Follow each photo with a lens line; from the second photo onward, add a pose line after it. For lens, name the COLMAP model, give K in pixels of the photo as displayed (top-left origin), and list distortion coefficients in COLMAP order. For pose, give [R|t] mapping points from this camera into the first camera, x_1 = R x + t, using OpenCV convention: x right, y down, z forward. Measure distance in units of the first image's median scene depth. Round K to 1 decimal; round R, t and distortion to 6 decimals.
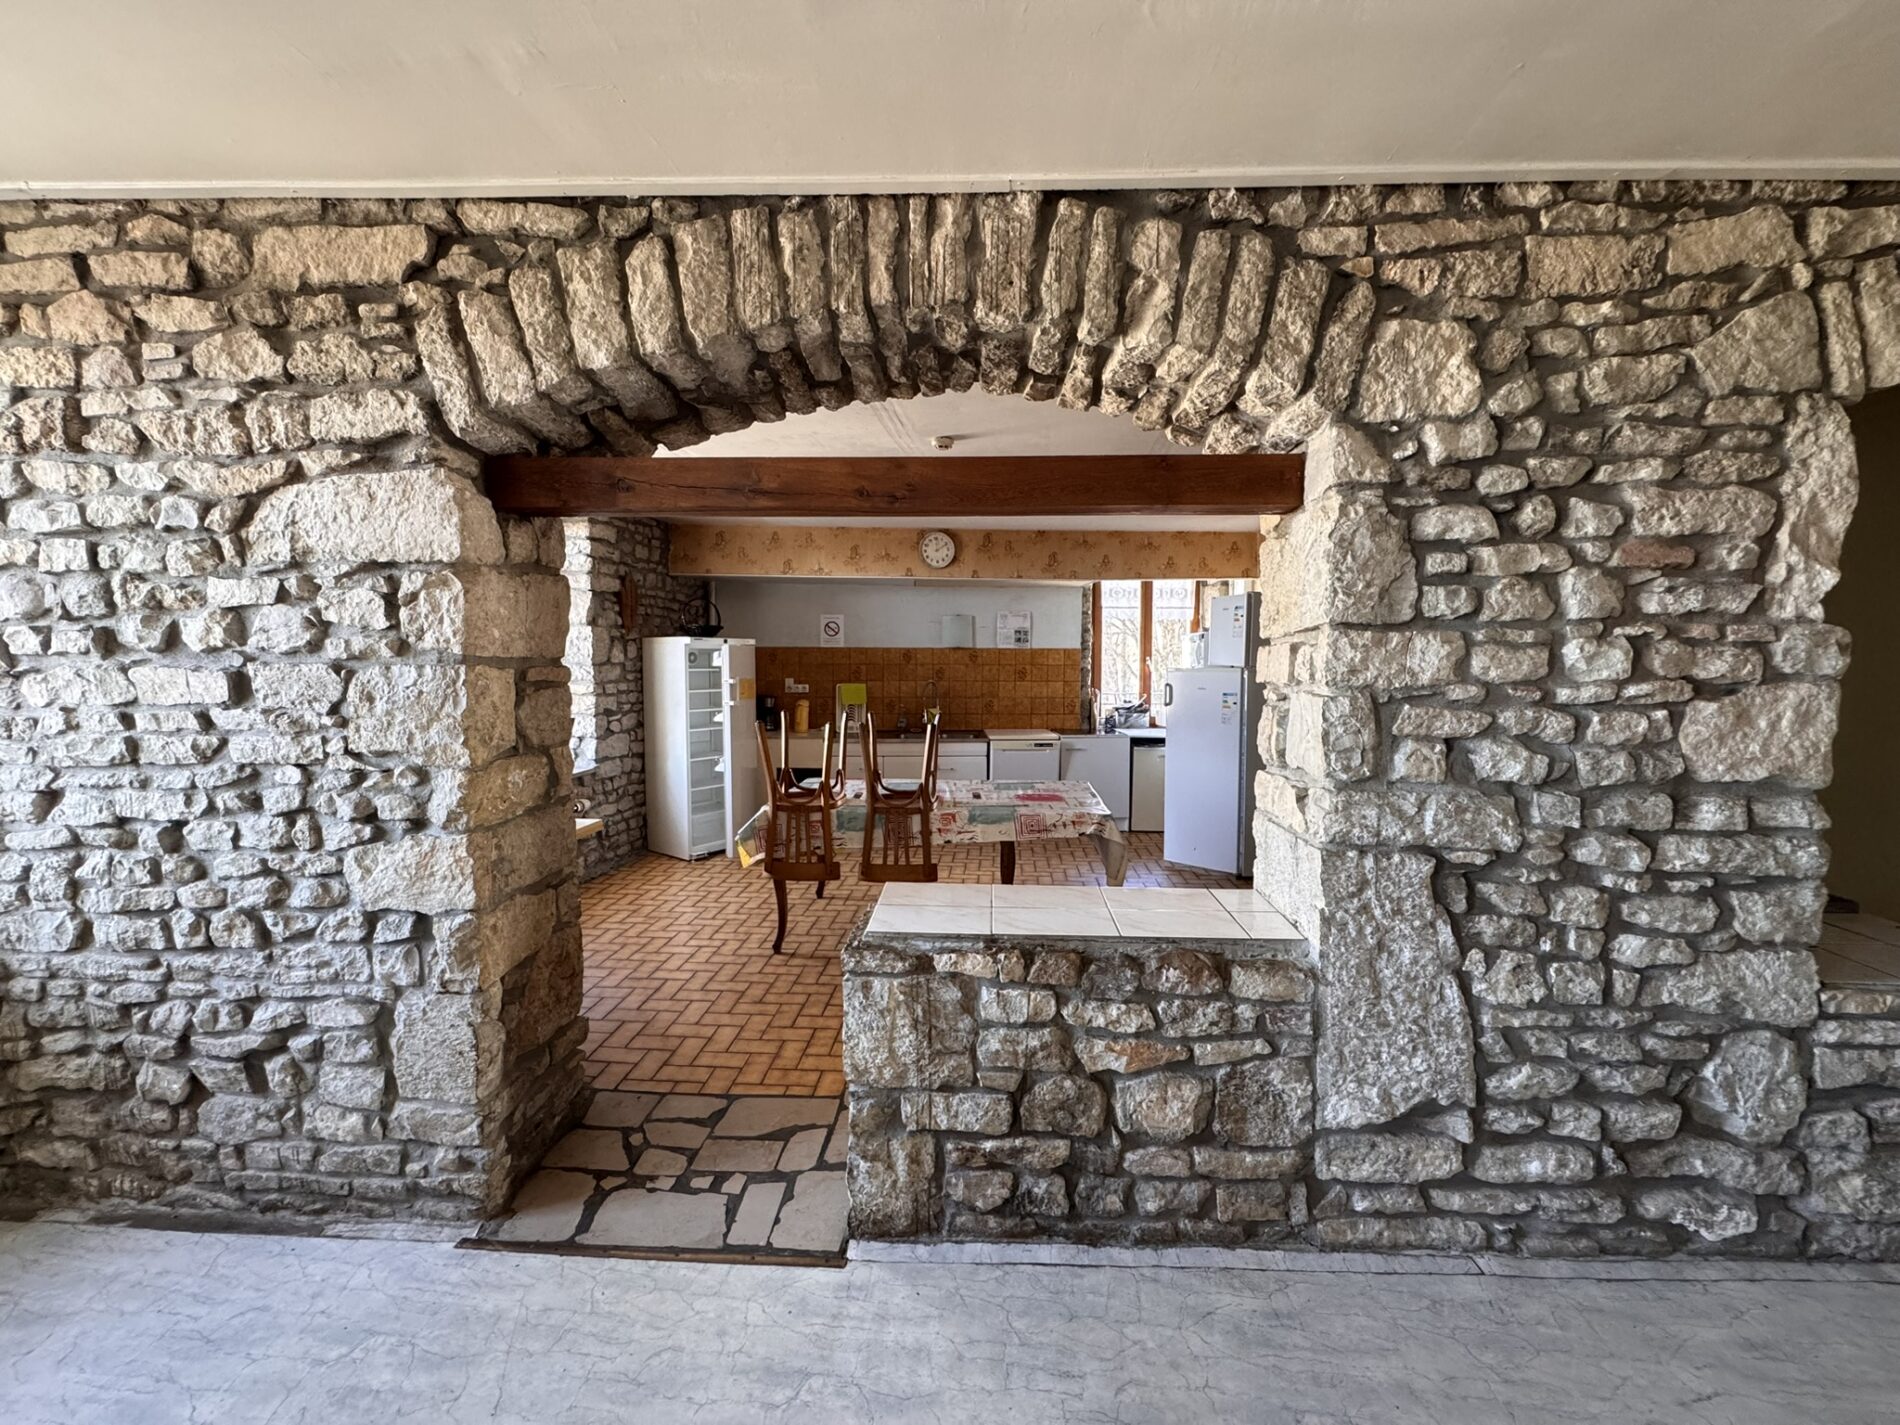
lens RADIAL K [[761.1, 0, 949.2], [0, 761.1, 715.0], [0, 0, 1]] dist [-0.002250, 0.000497]
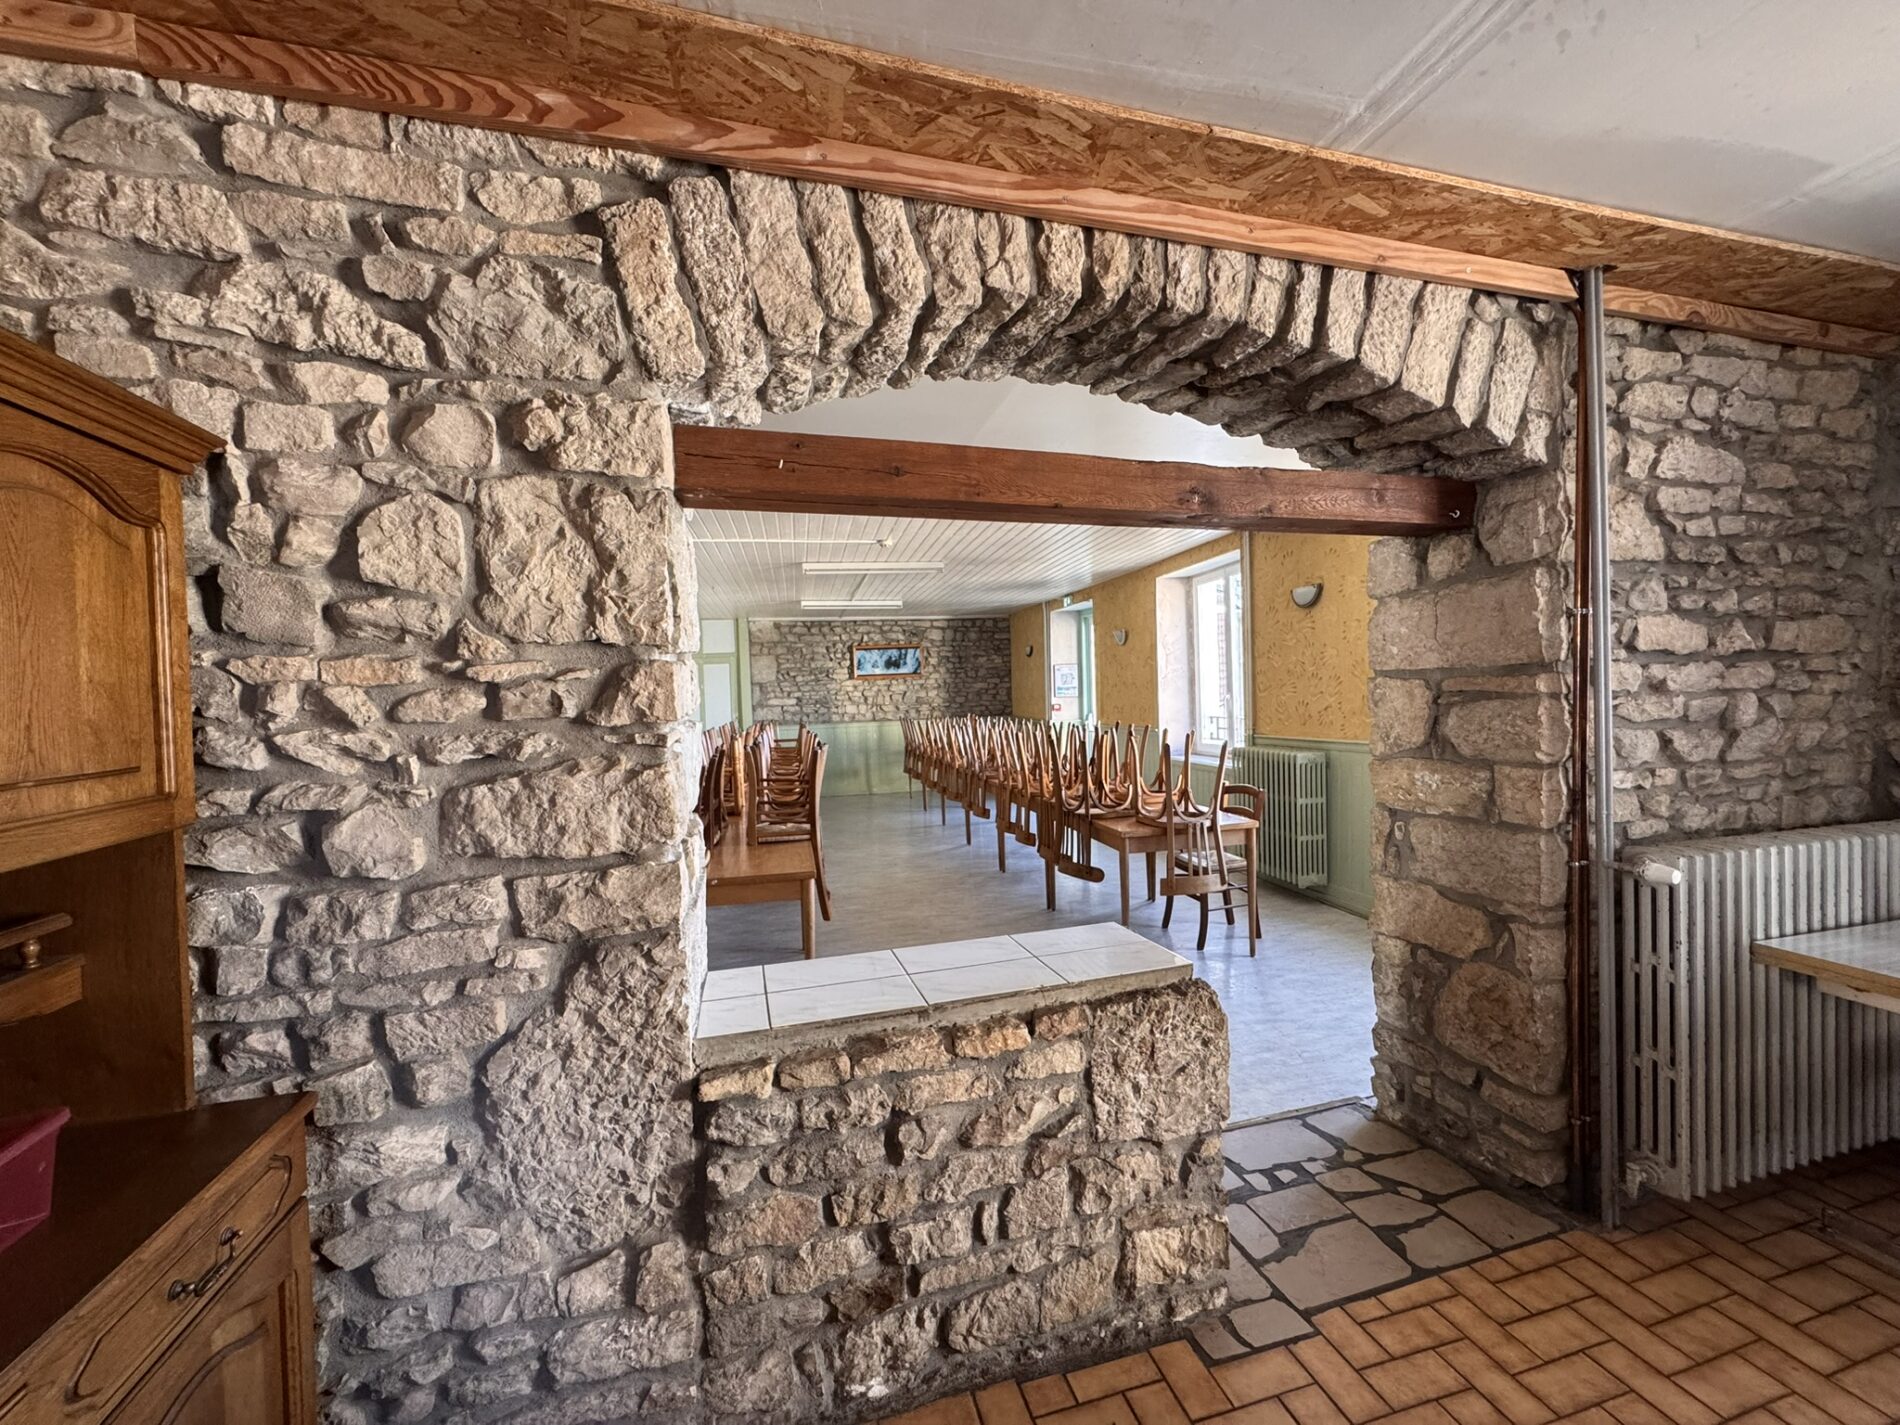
lens RADIAL K [[761.1, 0, 942.0], [0, 761.1, 699.3], [0, 0, 1]] dist [-0.002250, 0.000497]
pose [[-0.946167, 0.024893, -0.322721, 0.165310], [-0.001975, 0.996576, 0.082661, -0.045222], [0.323674, 0.078848, -0.942878, 0.667001]]
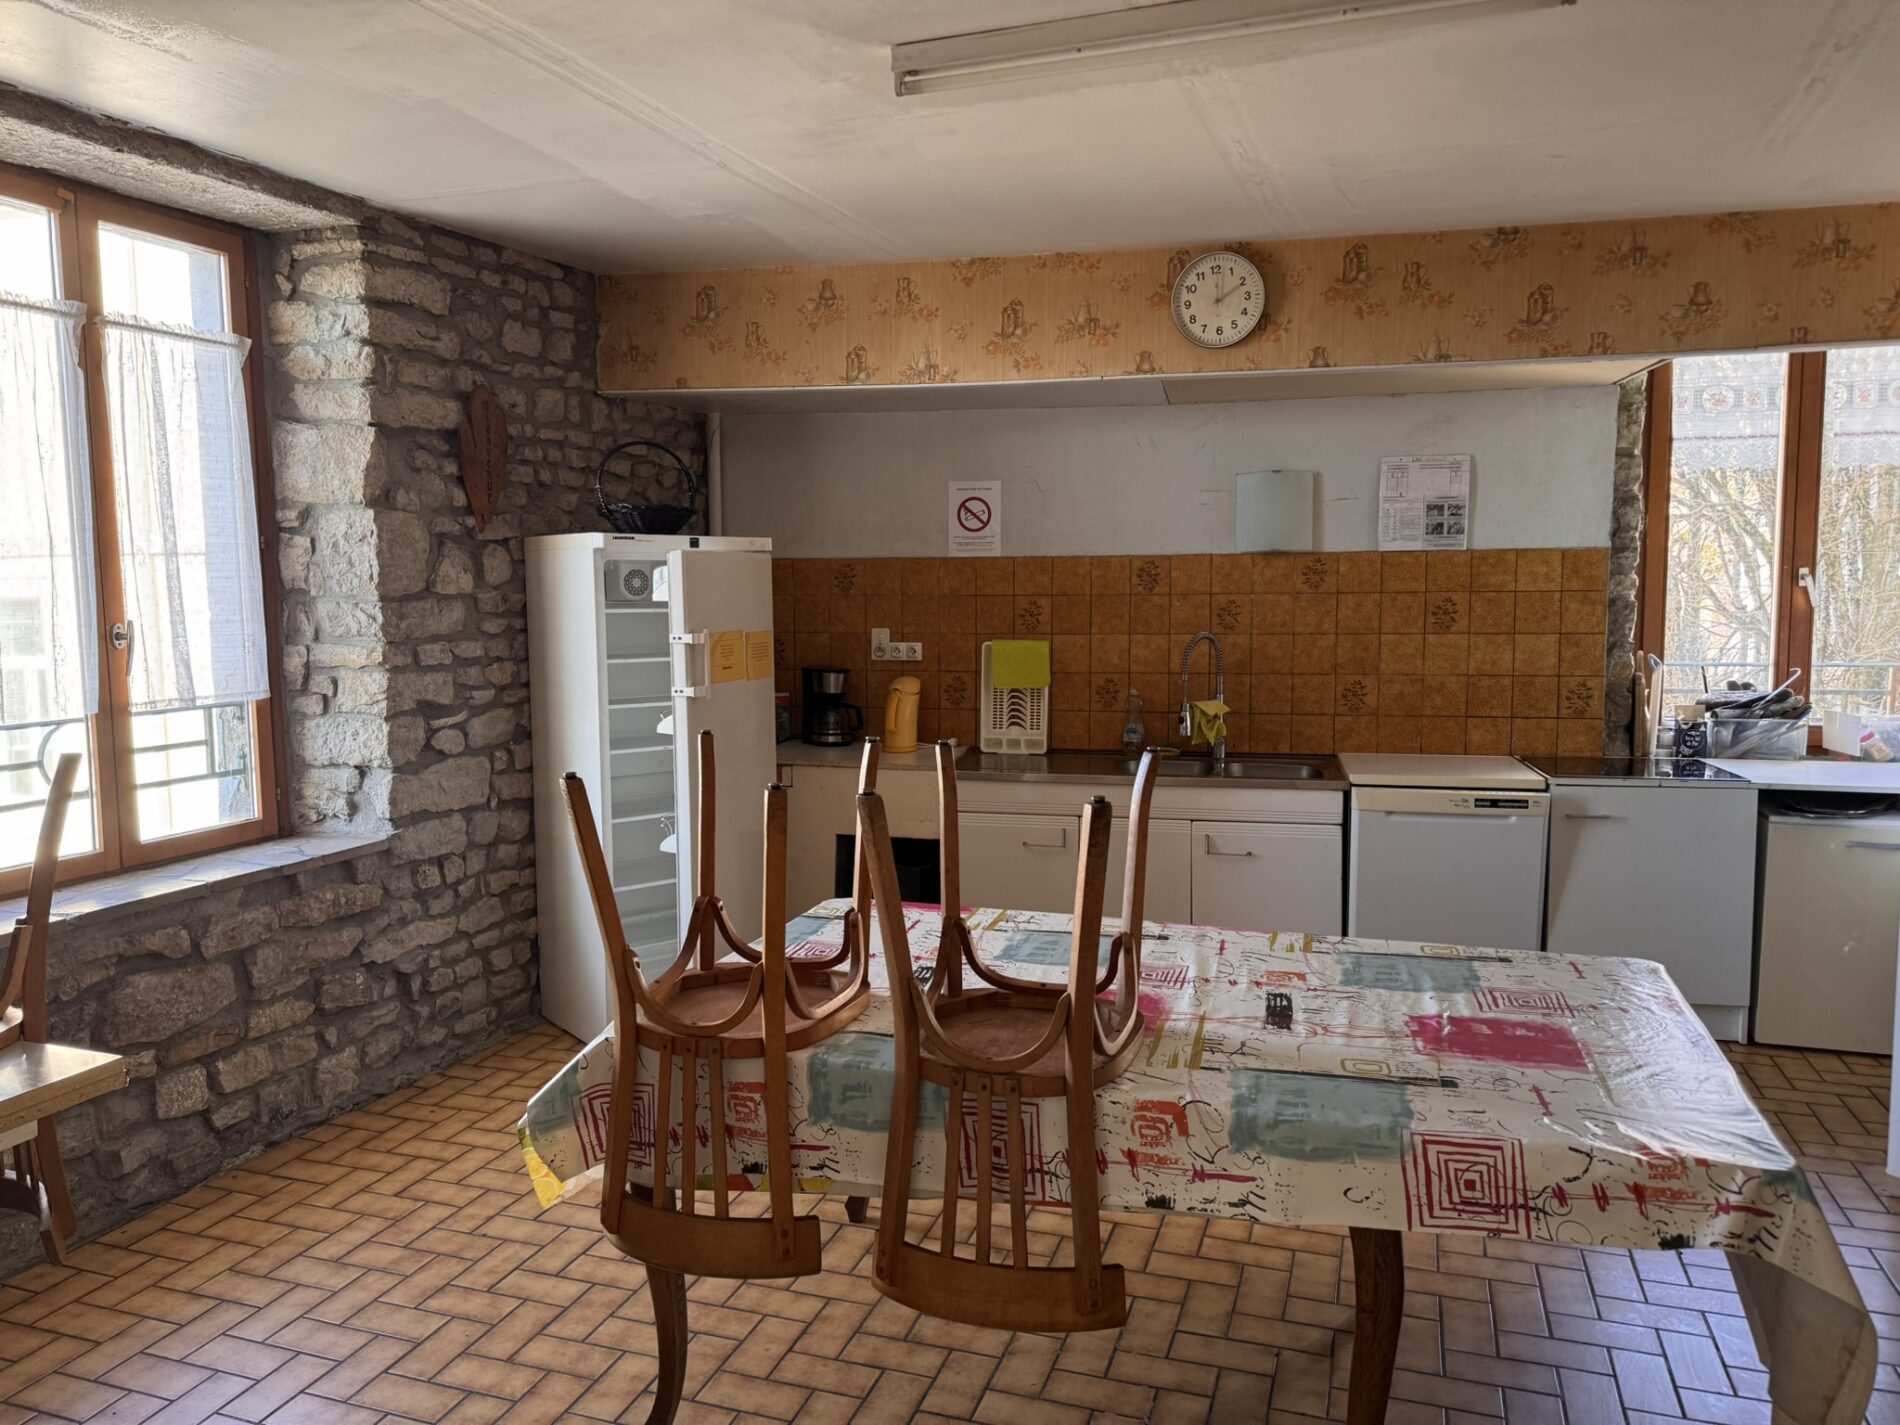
lens RADIAL K [[1325.4, 0, 946.2], [0, 1325.4, 723.9], [0, 0, 1]] dist [0.071261, -0.077380]
pose [[0.966577, 0.016116, -0.255868, 0.029608], [-0.008909, 0.999531, 0.029301, -0.018332], [0.256220, -0.026042, 0.966268, 0.308425]]
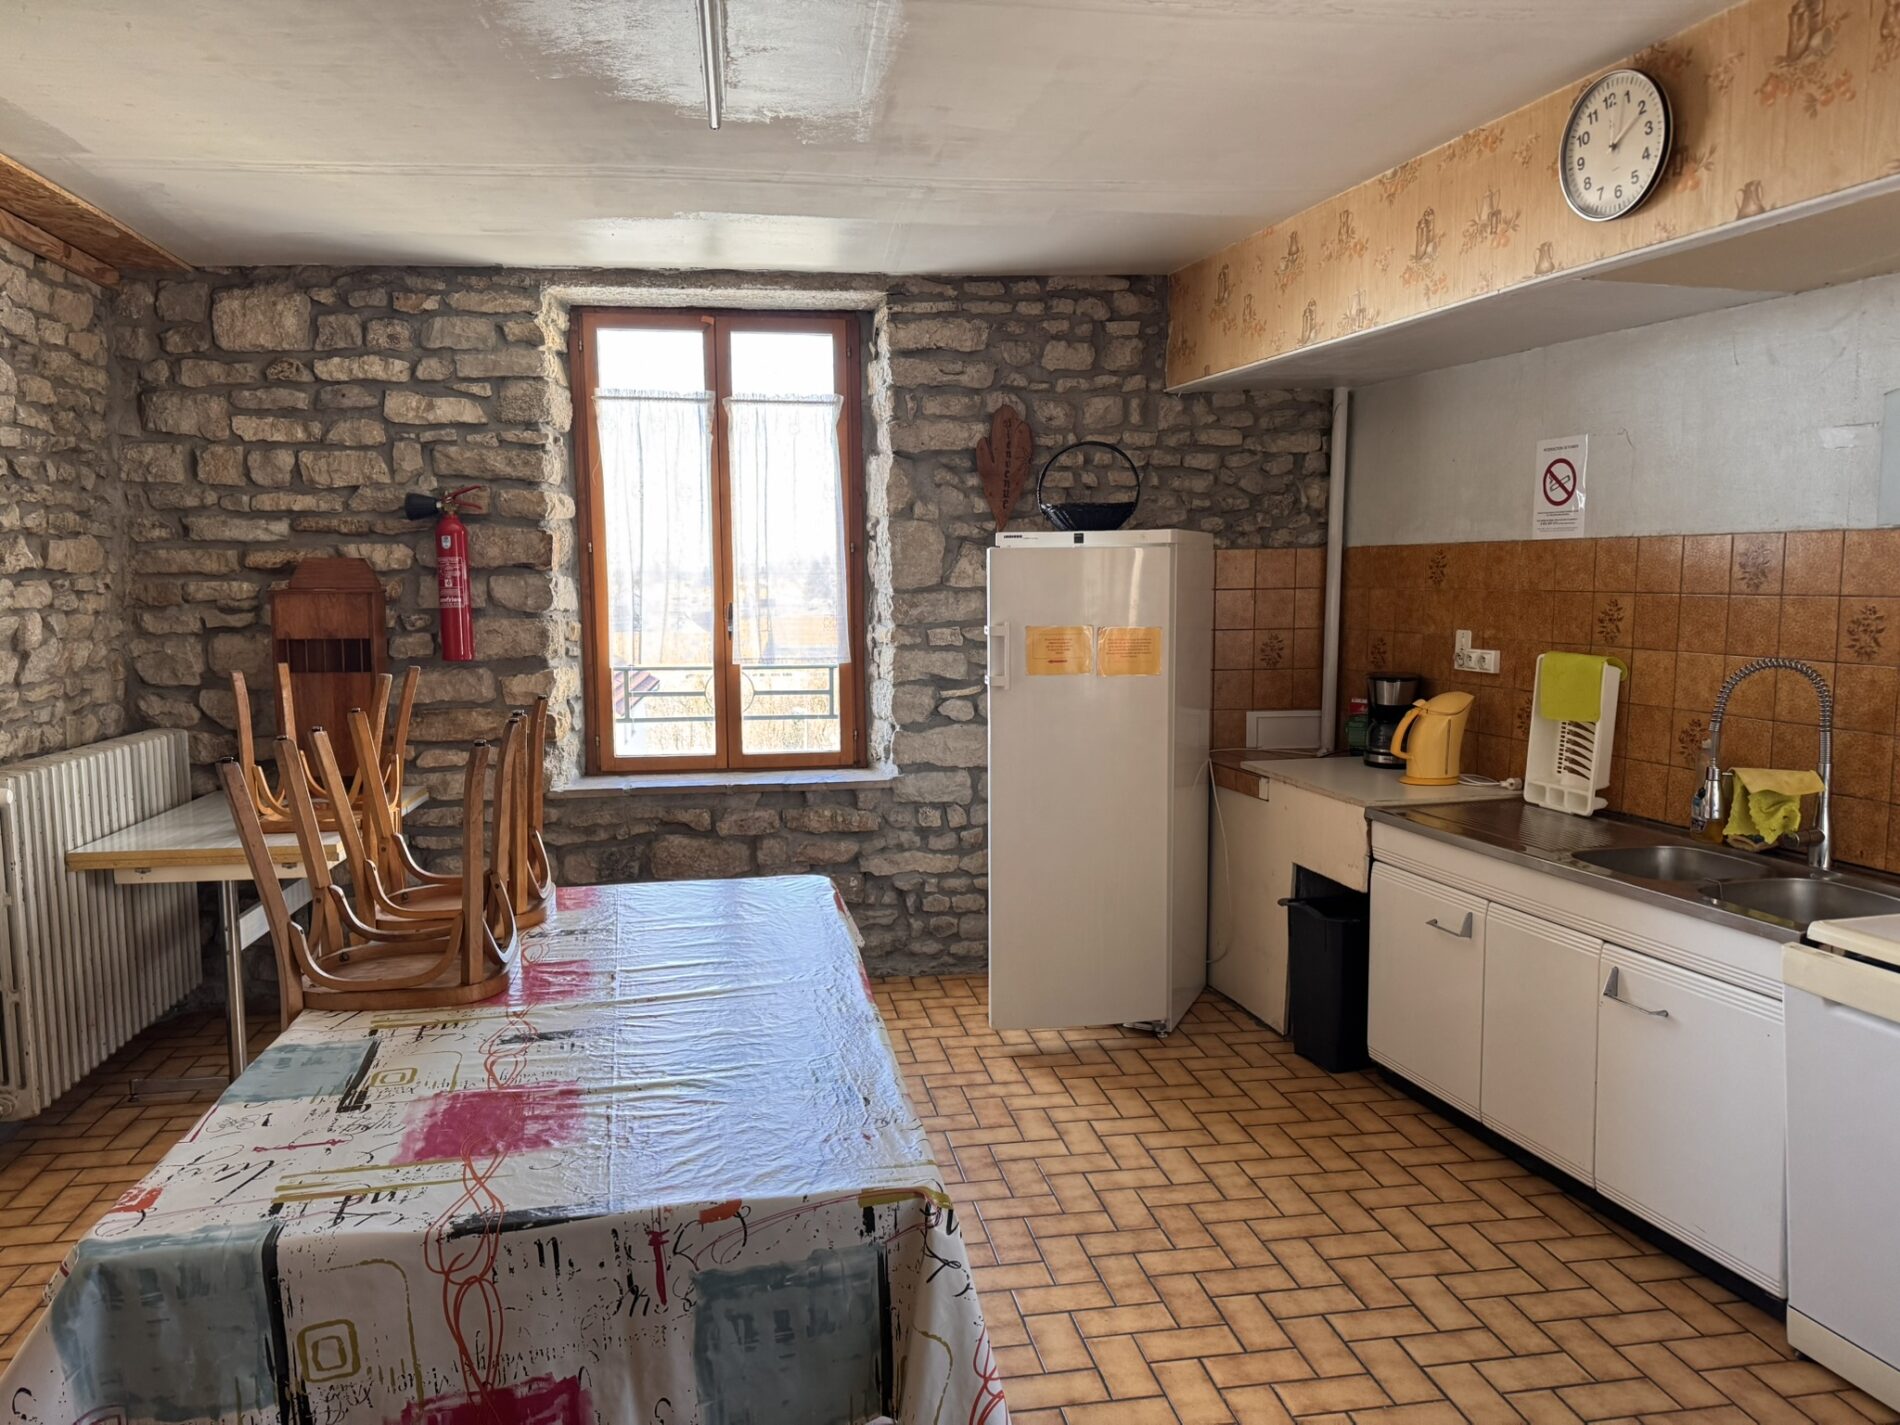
lens RADIAL K [[1325.4, 0, 941.3], [0, 1325.4, 720.8], [0, 0, 1]] dist [0.071261, -0.077380]
pose [[0.223533, 0.102665, -0.969275, 0.408569], [-0.066463, 0.993728, 0.089927, -0.054054], [0.972428, 0.044319, 0.228954, 0.722561]]
